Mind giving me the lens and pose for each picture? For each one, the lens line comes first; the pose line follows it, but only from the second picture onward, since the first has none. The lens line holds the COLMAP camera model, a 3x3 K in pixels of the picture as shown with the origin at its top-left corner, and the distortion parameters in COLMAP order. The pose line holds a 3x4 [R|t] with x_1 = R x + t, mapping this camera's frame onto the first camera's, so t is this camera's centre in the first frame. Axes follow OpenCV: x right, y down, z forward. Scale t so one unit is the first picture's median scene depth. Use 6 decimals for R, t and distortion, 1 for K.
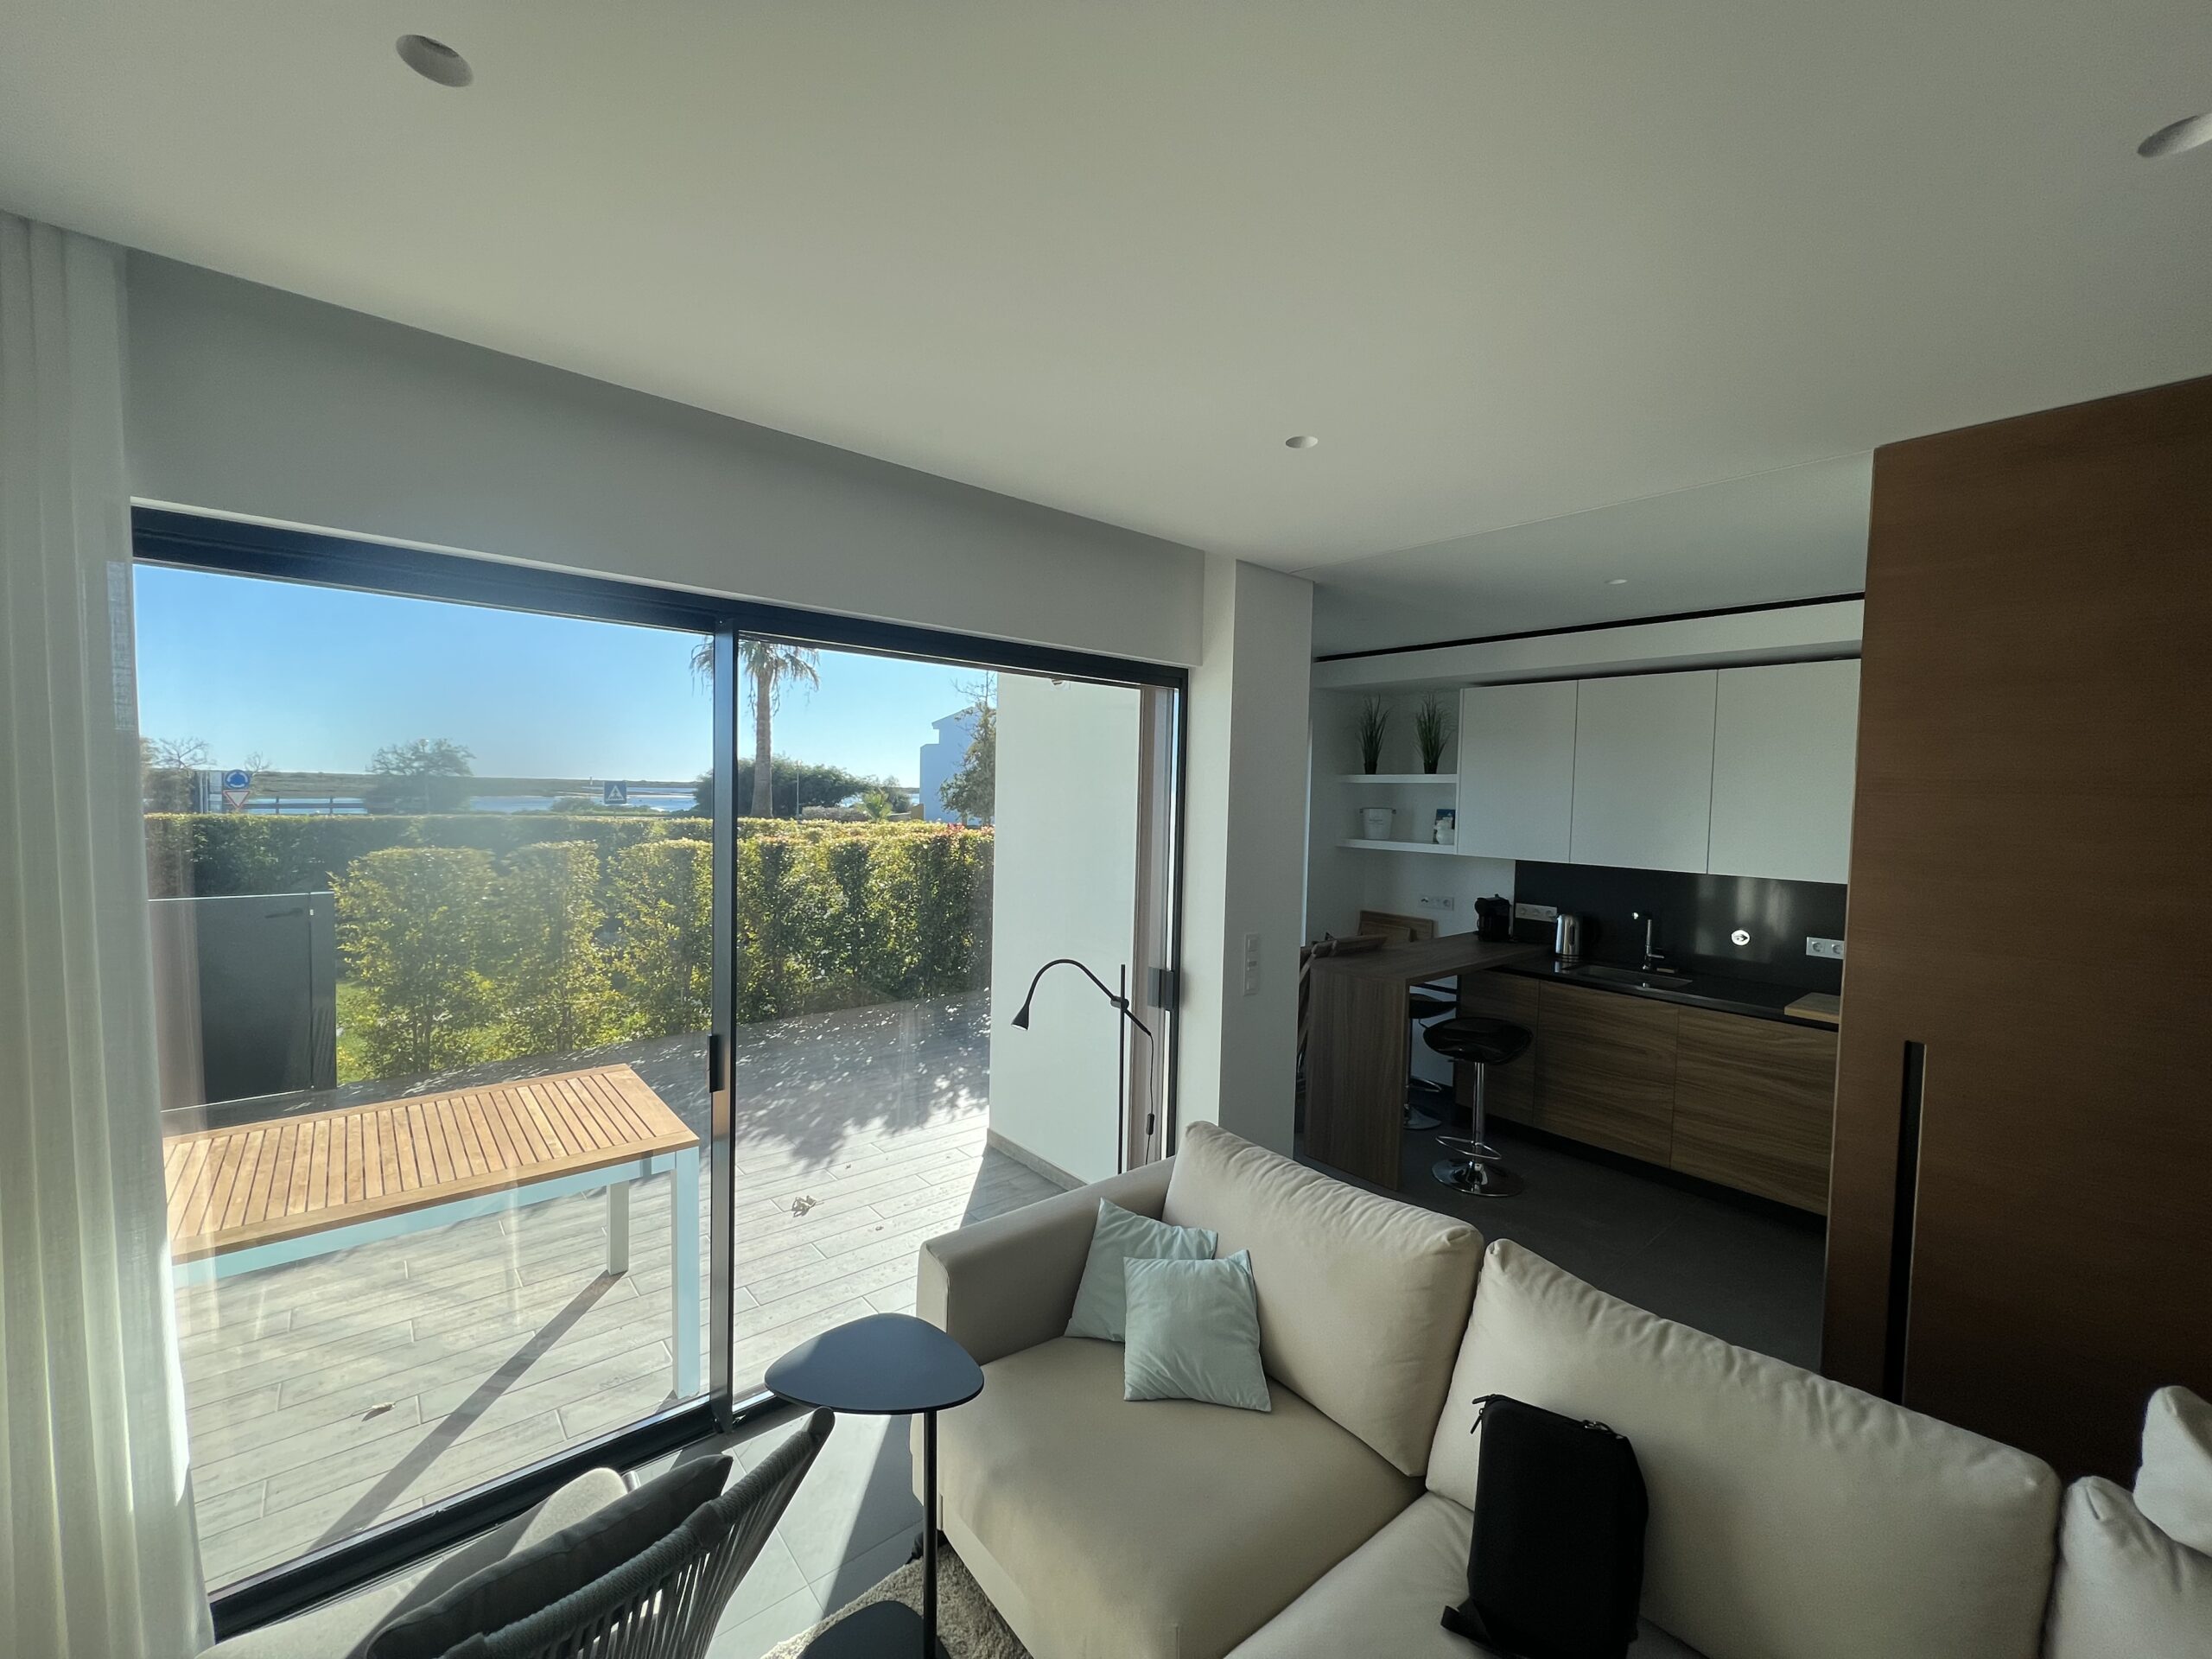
lens RADIAL K [[887.3, 0, 1102.0], [0, 887.3, 837.1], [0, 0, 1]] dist [-0.001583, 0.001401]
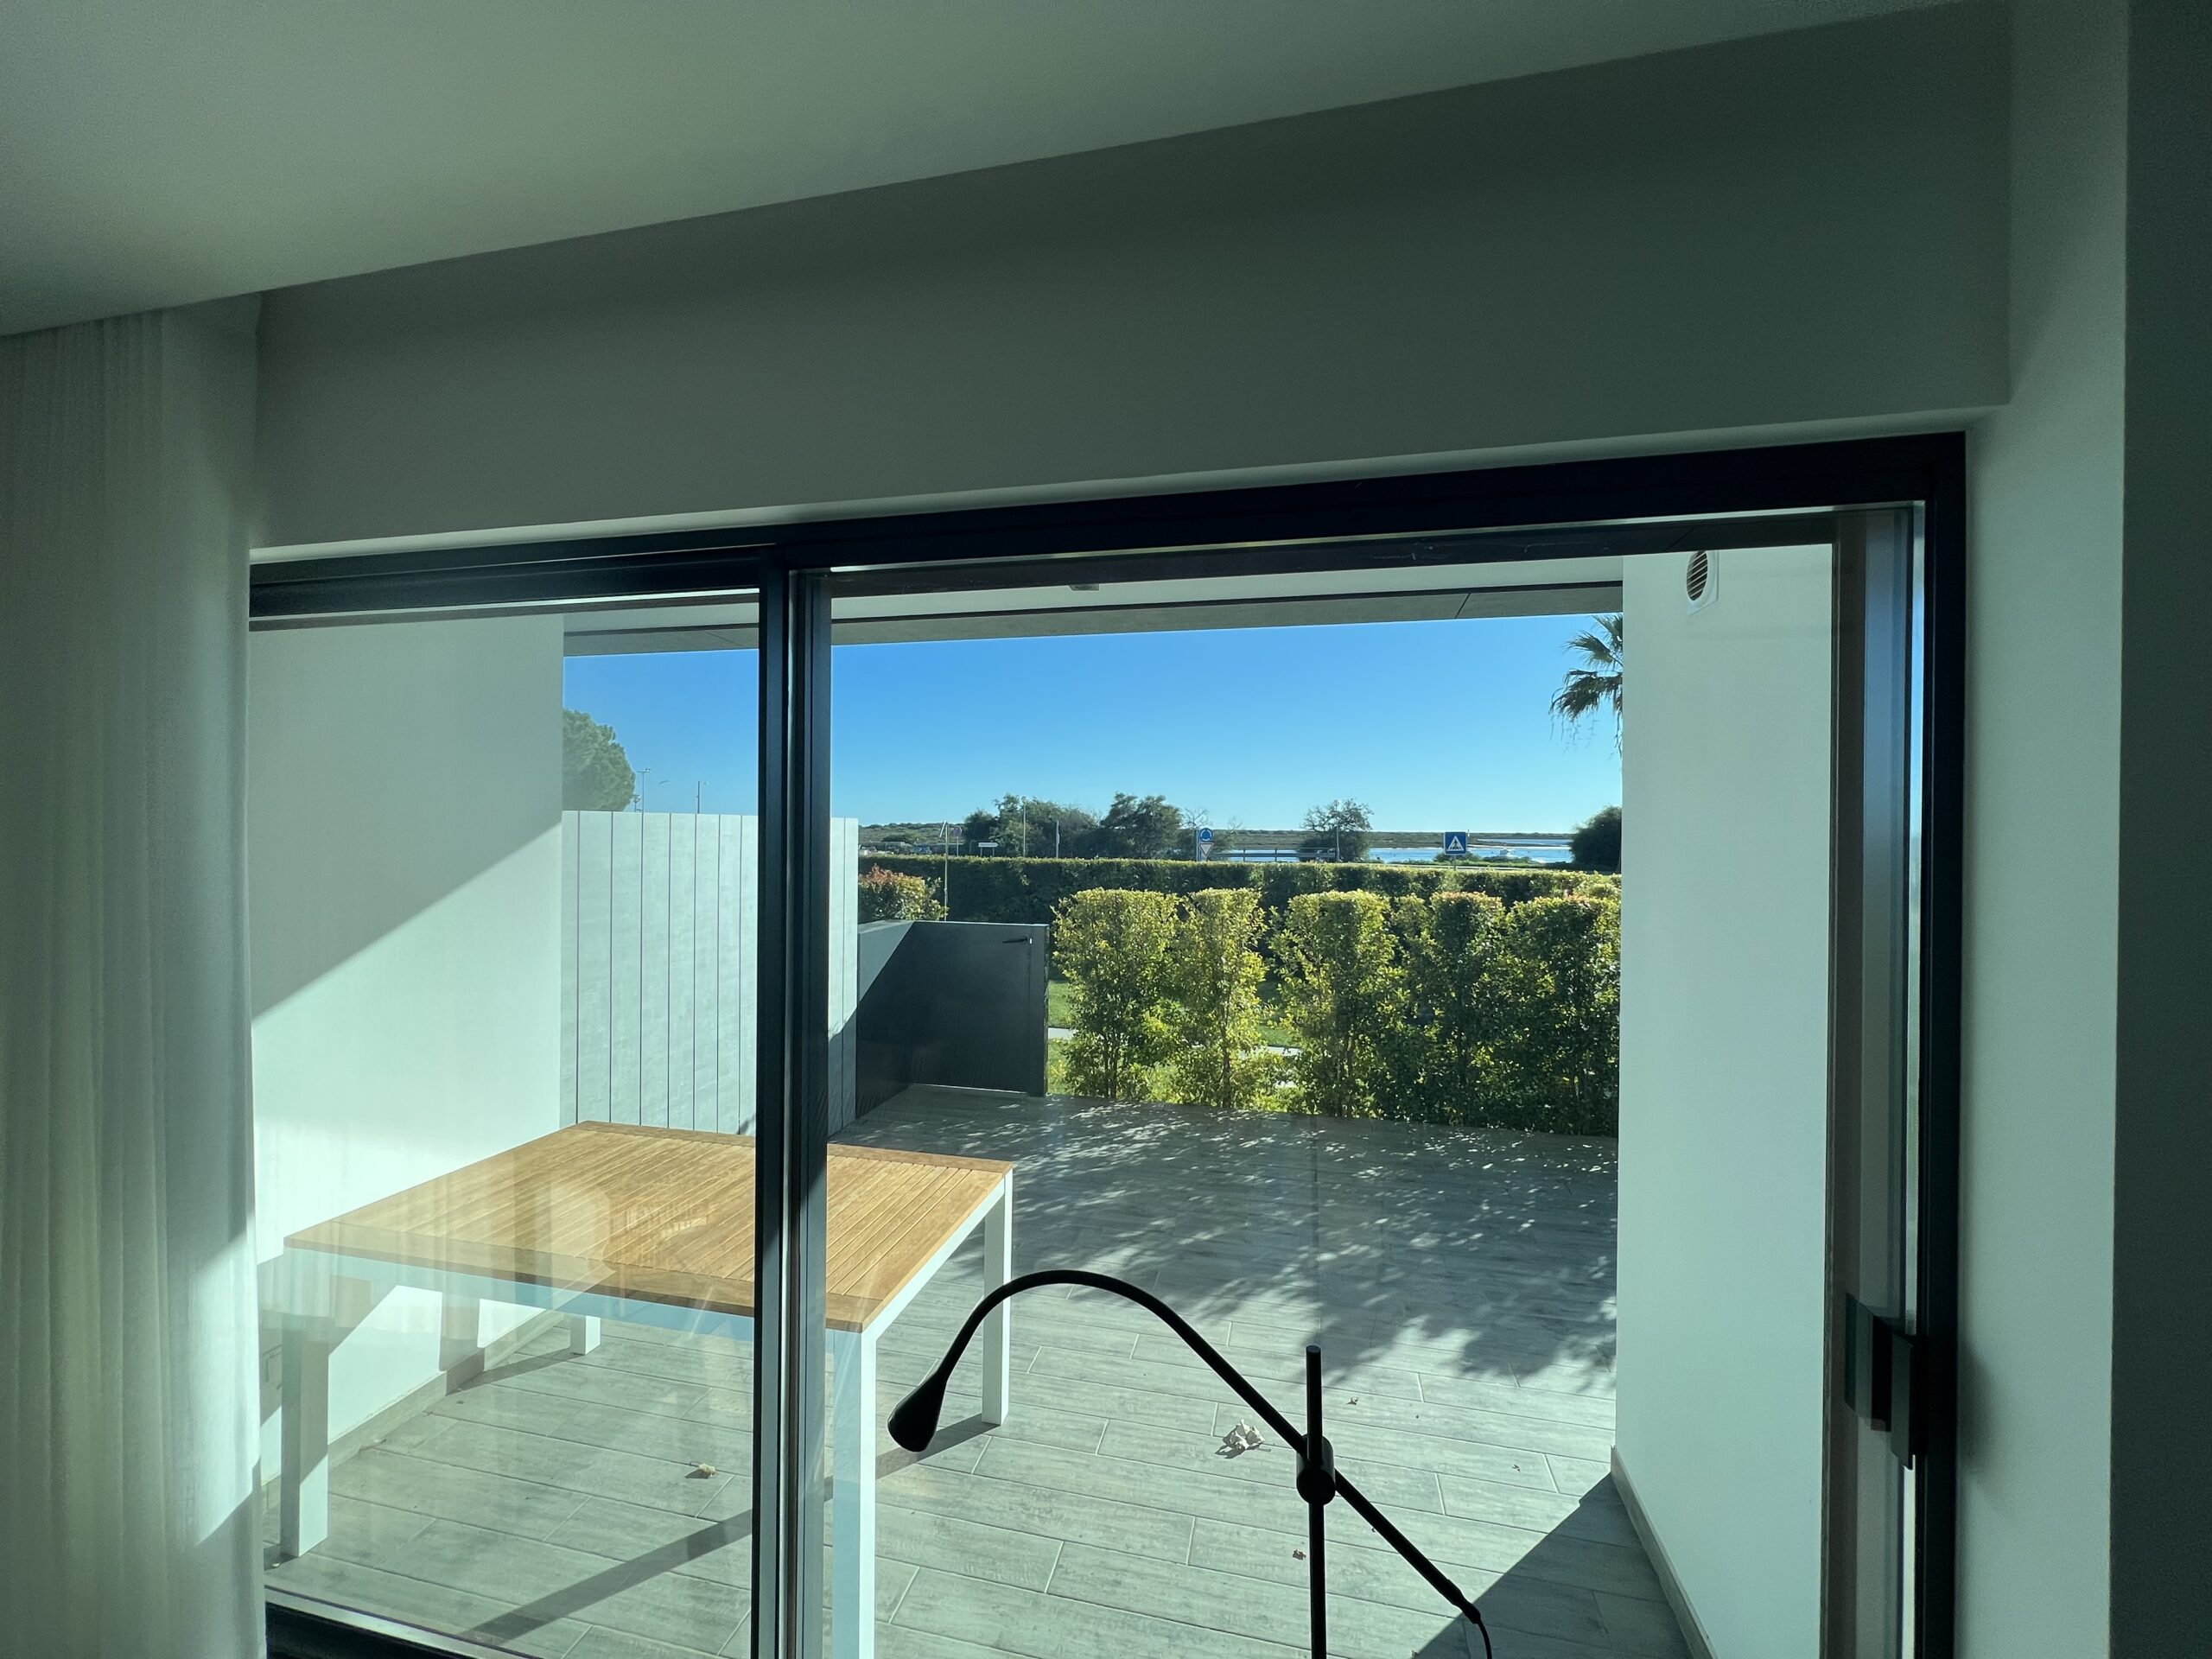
lens RADIAL K [[887.3, 0, 1096.7], [0, 887.3, 833.3], [0, 0, 1]] dist [-0.001583, 0.001401]
pose [[0.595600, -0.014460, -0.803151, 0.089204], [-0.035622, 0.998379, -0.044392, -0.007518], [0.802491, 0.055050, 0.594119, 0.294404]]
